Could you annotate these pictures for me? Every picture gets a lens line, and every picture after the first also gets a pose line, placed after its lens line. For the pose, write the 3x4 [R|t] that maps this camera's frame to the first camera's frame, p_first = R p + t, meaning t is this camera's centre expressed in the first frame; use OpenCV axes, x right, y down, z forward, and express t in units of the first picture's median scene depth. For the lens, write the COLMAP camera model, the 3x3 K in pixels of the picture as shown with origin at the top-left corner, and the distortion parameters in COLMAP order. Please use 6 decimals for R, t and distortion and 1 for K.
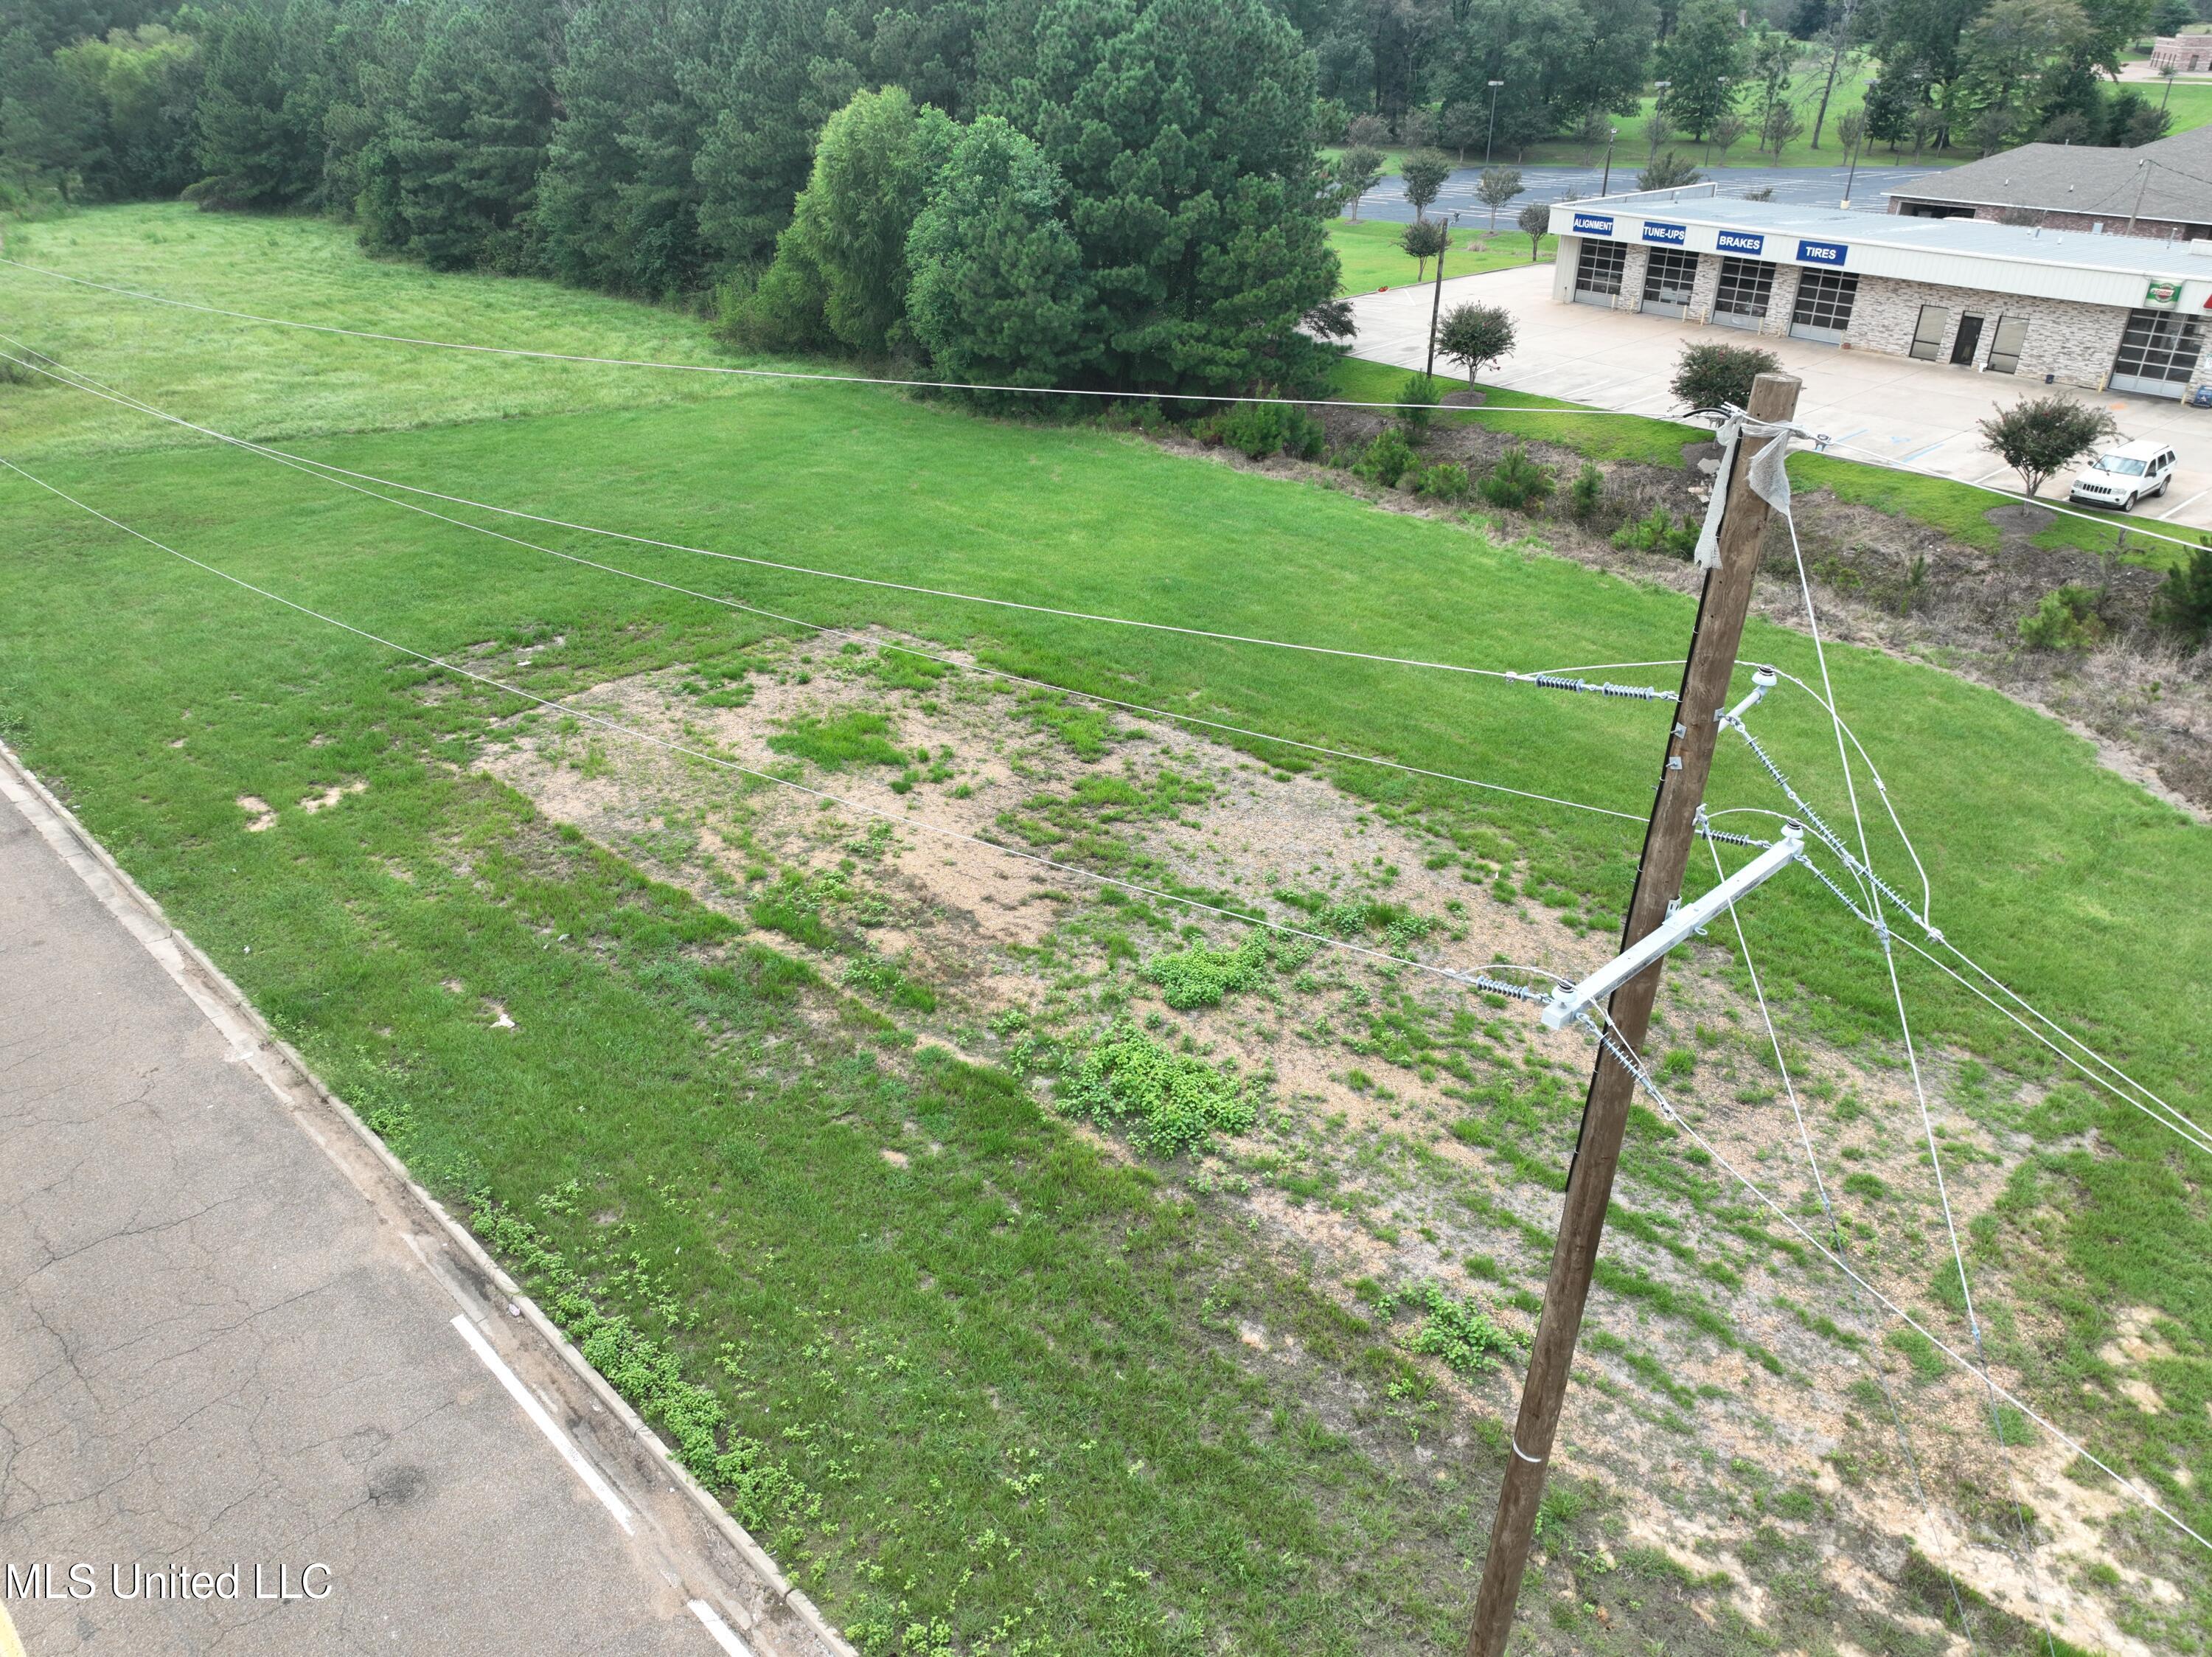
lens RADIAL K [[1555.0, 0, 1106.0], [0, 1555.0, 828.5], [0, 0, 1]] dist [-0.005800, 0.025568]
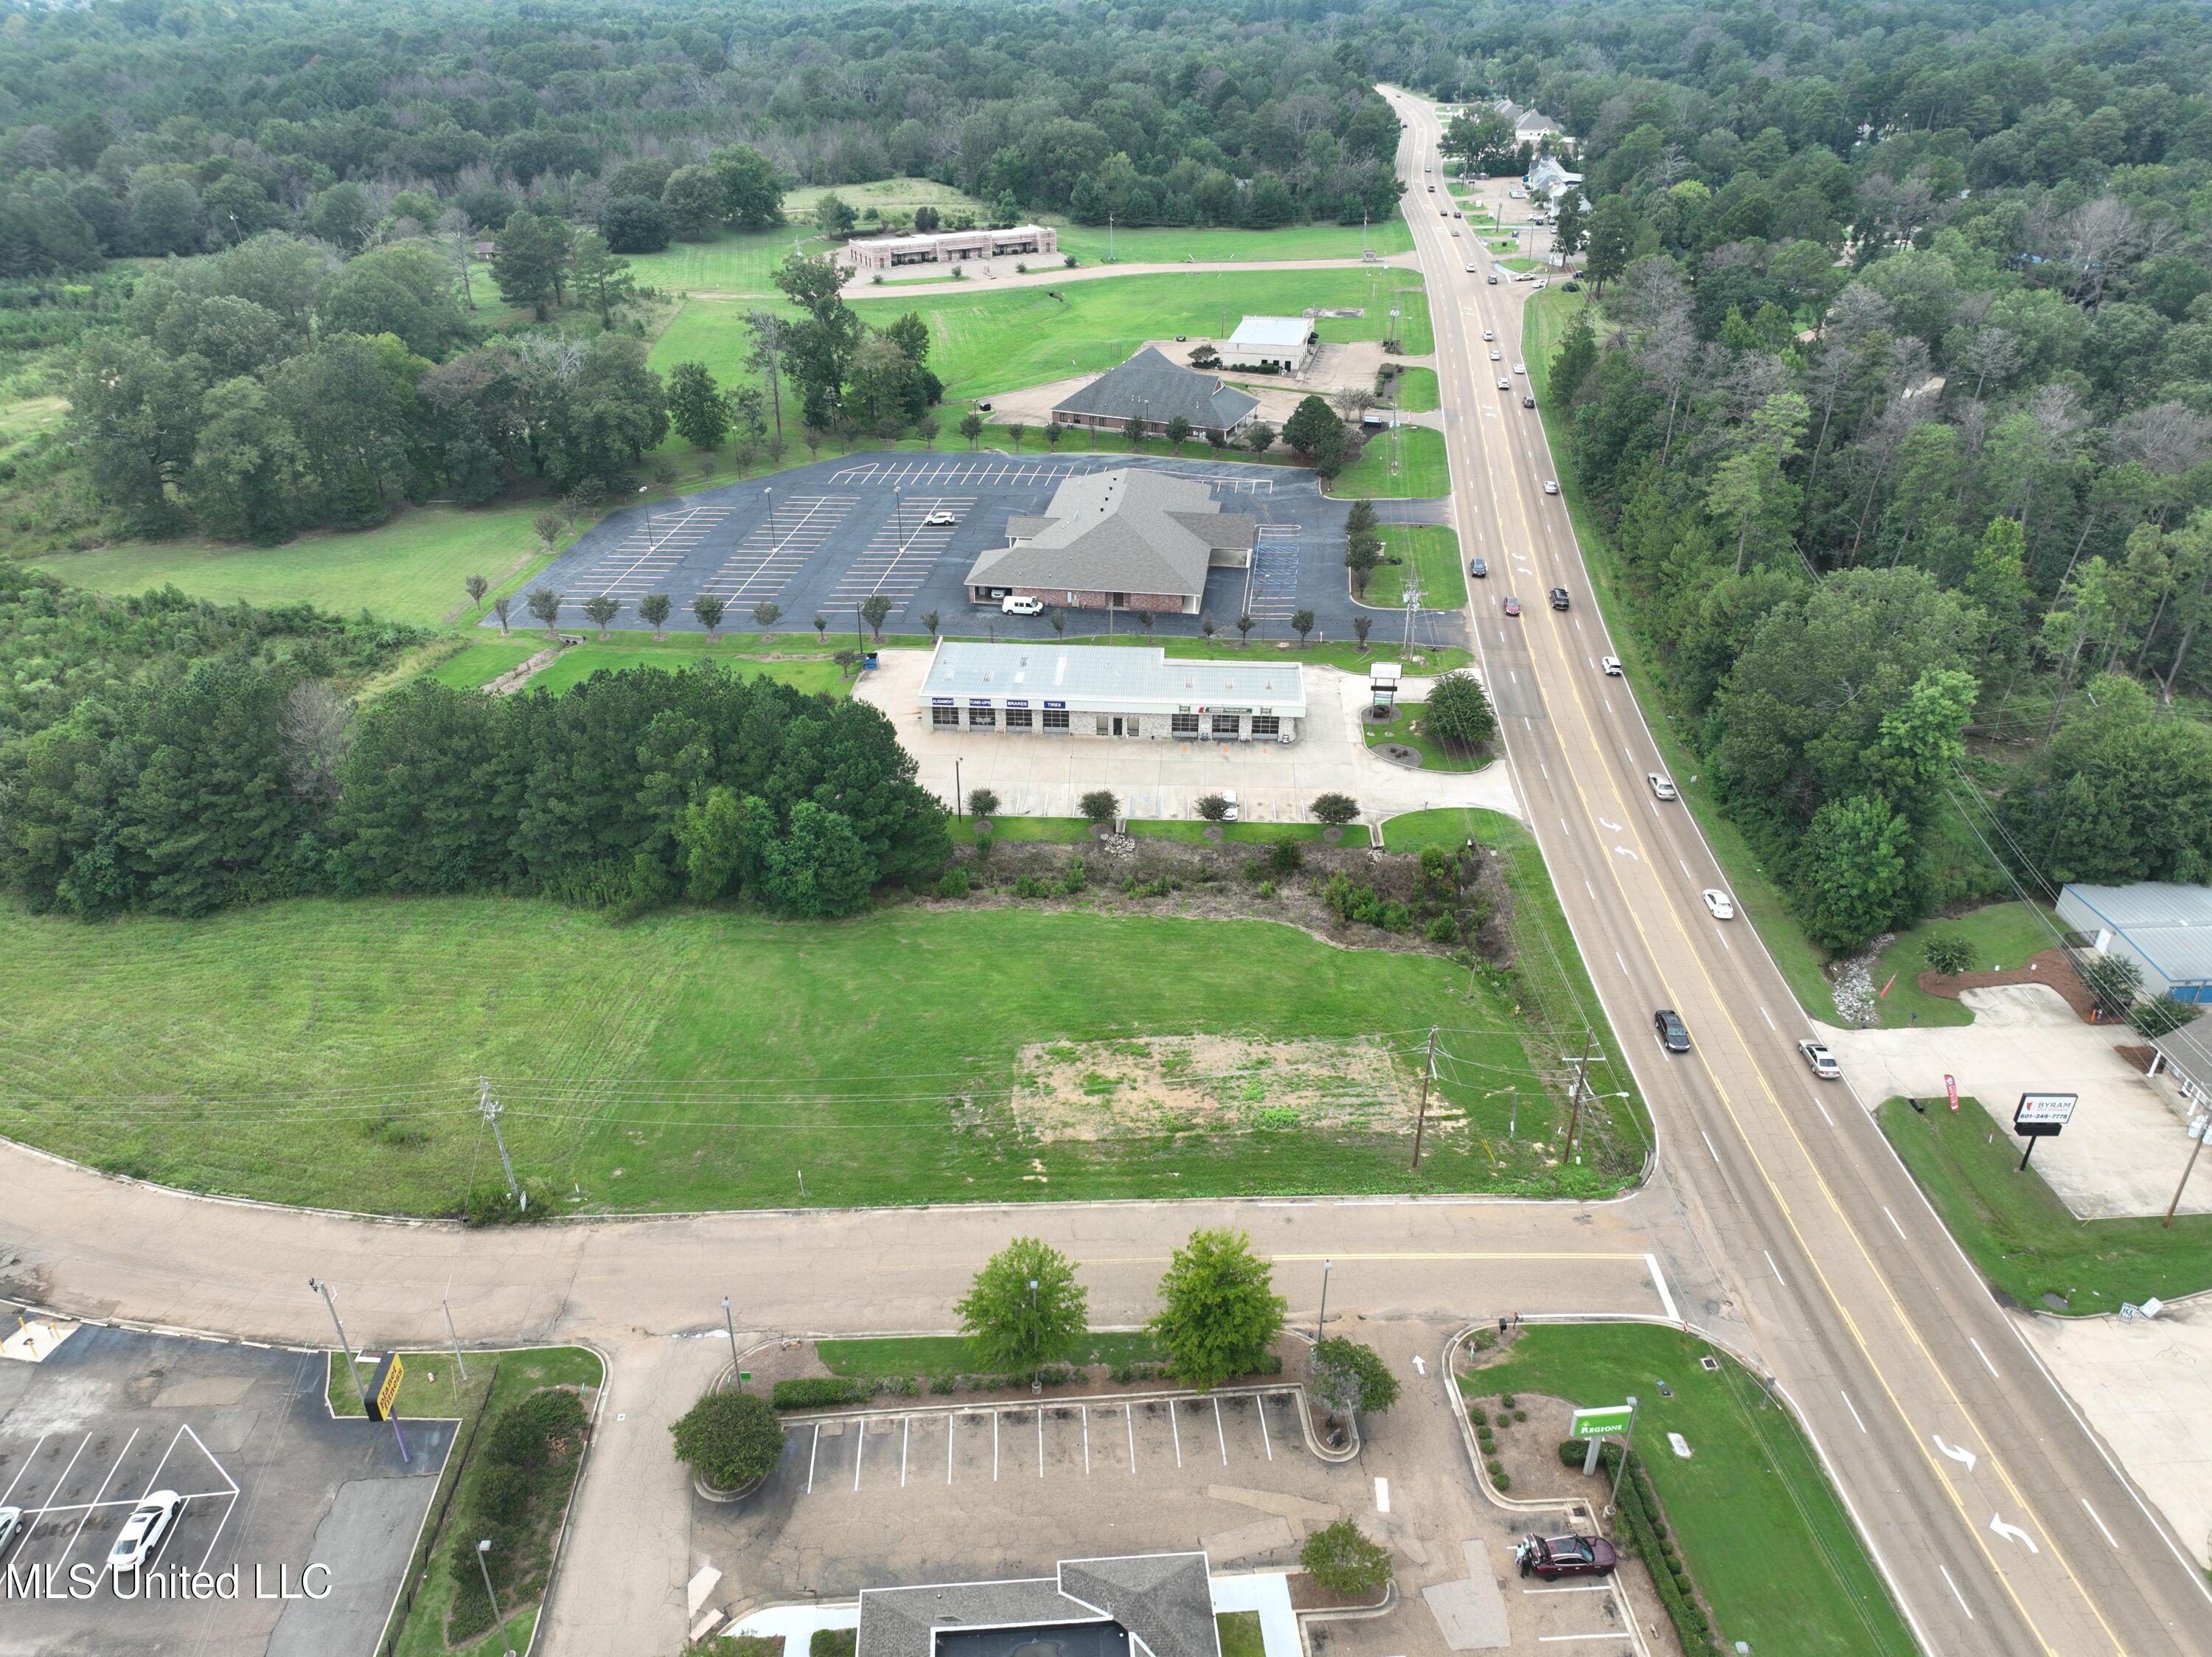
lens RADIAL K [[1555.0, 0, 1106.0], [0, 1555.0, 828.5], [0, 0, 1]] dist [-0.005800, 0.025568]
pose [[0.695250, -0.368888, 0.616886, -2.482598], [0.345053, 0.924186, 0.163763, -1.364722], [-0.630528, 0.099003, 0.769827, -2.079345]]
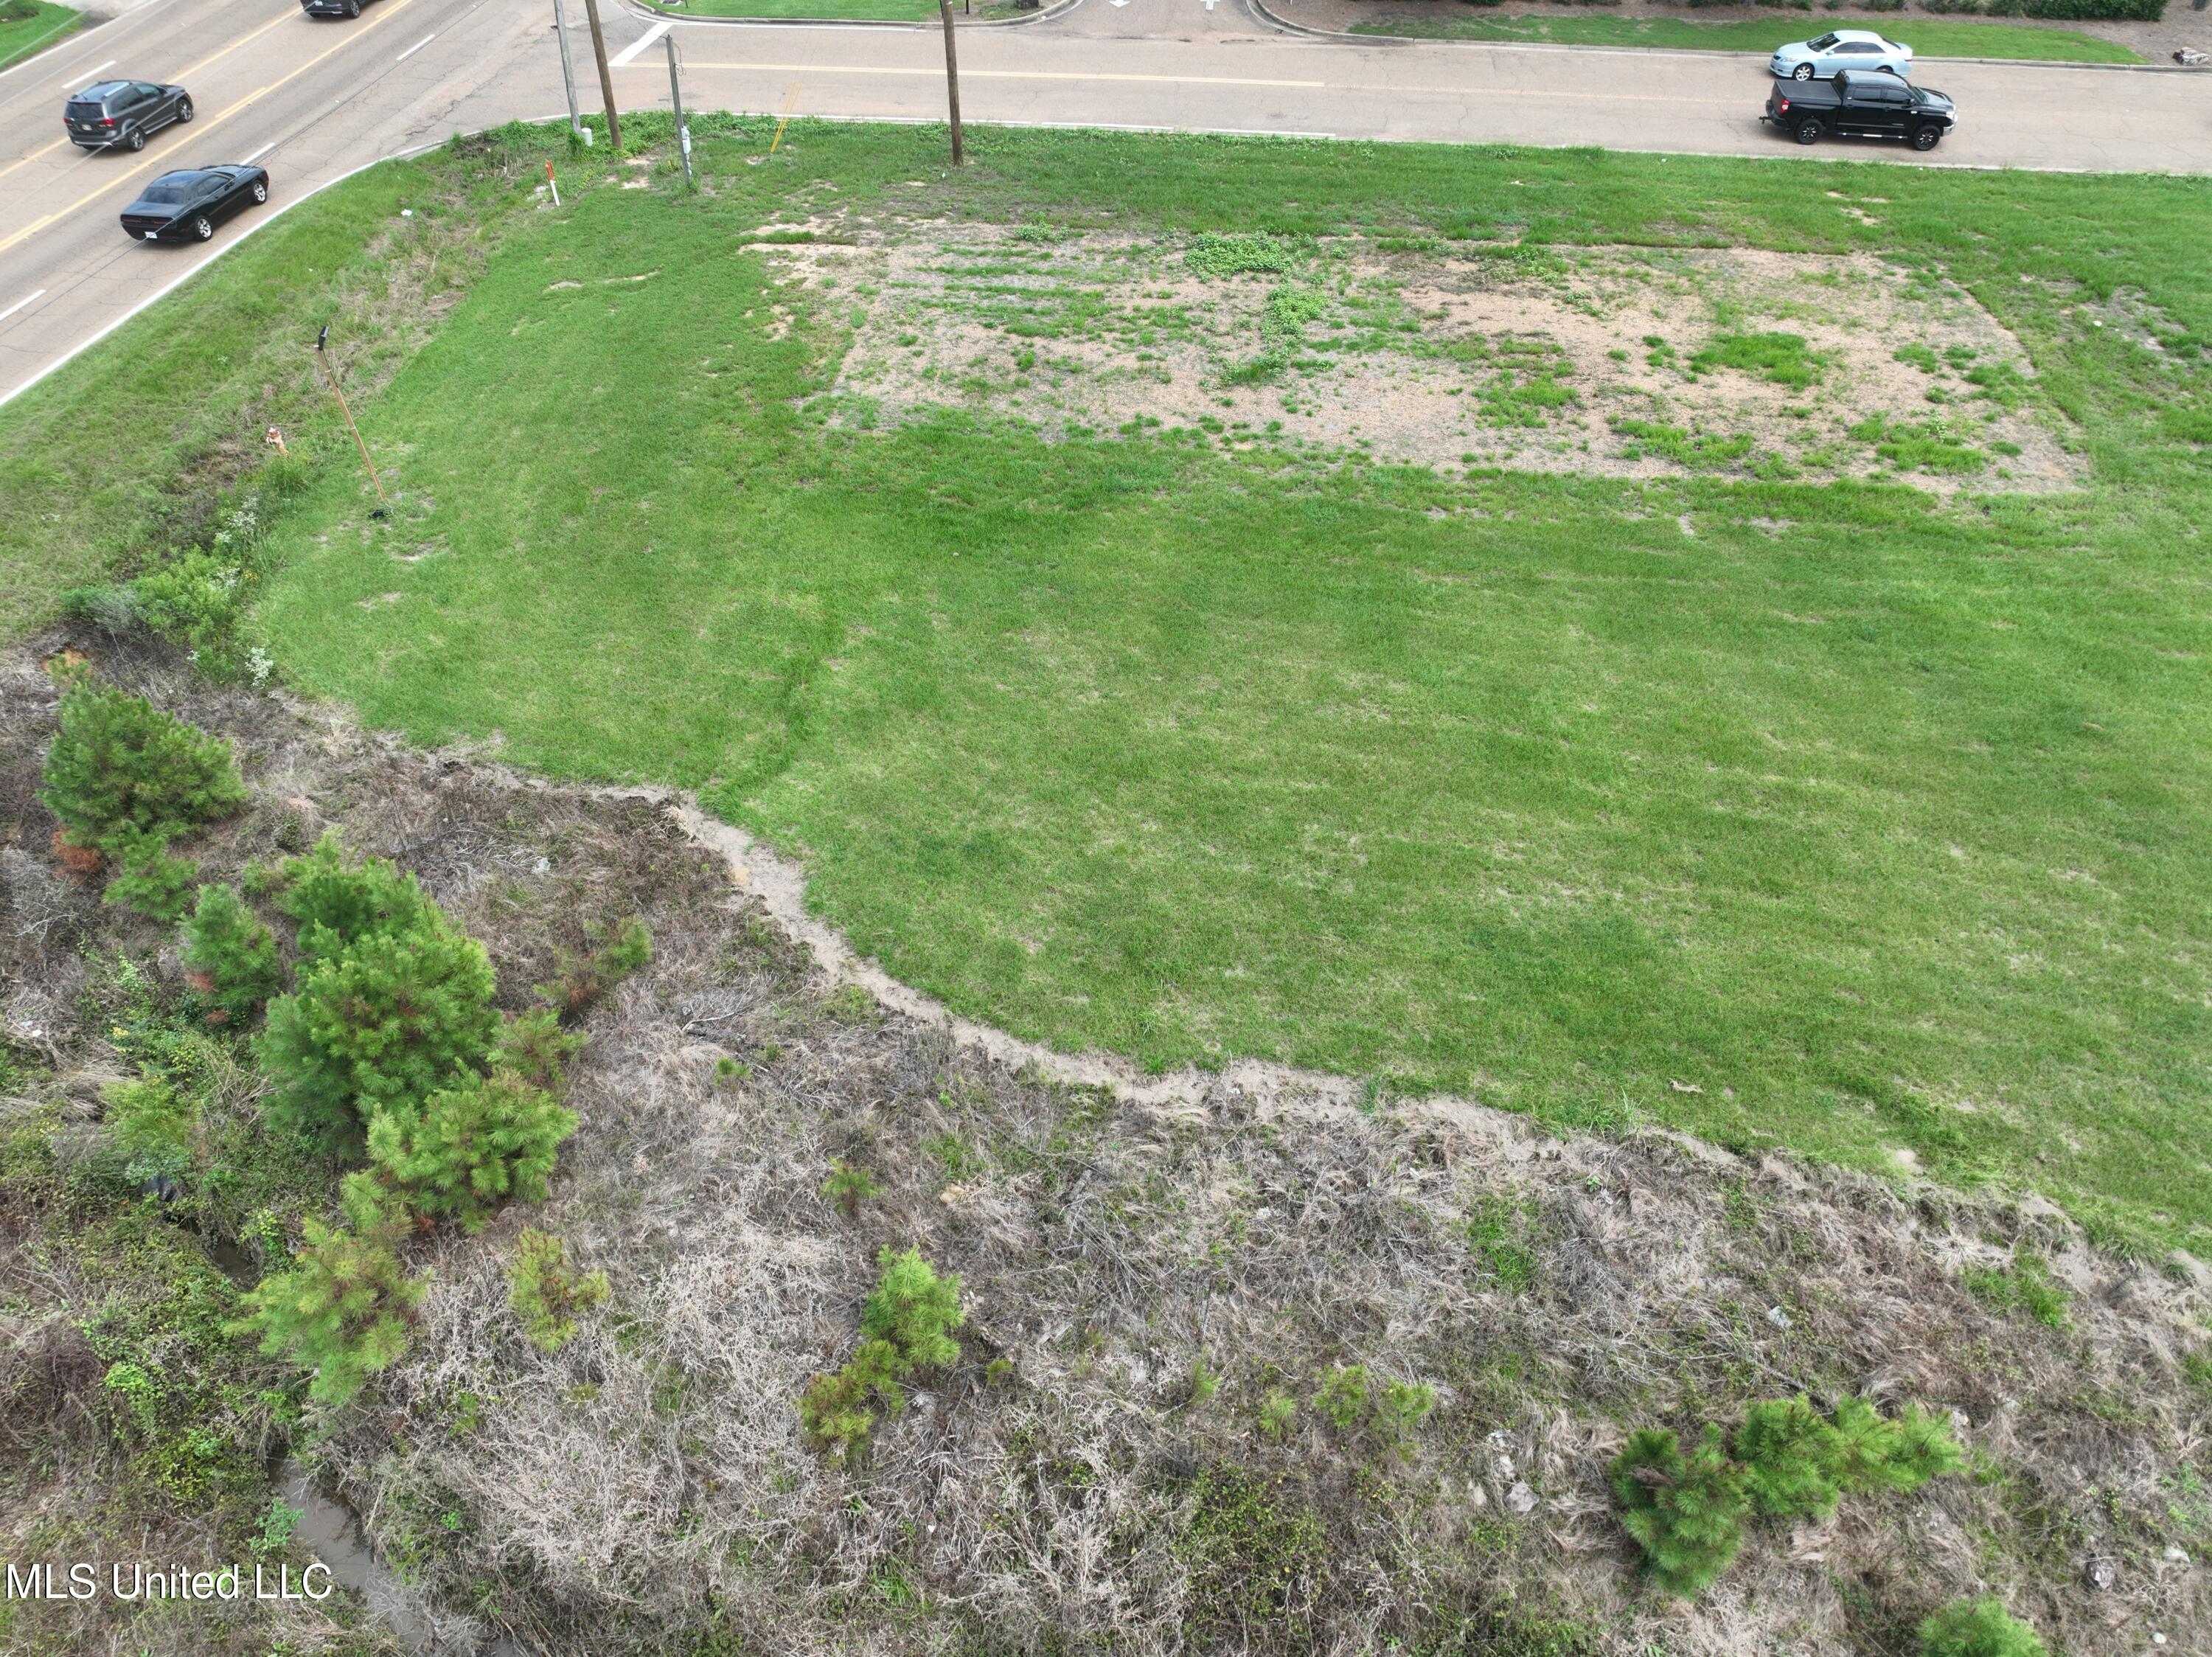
lens RADIAL K [[1555.0, 0, 1106.0], [0, 1555.0, 828.5], [0, 0, 1]] dist [-0.005800, 0.025568]
pose [[-0.783917, 0.404863, -0.470701, 1.051391], [-0.304854, 0.409452, 0.859891, -0.885700], [0.540868, 0.817579, -0.197553, 1.471497]]
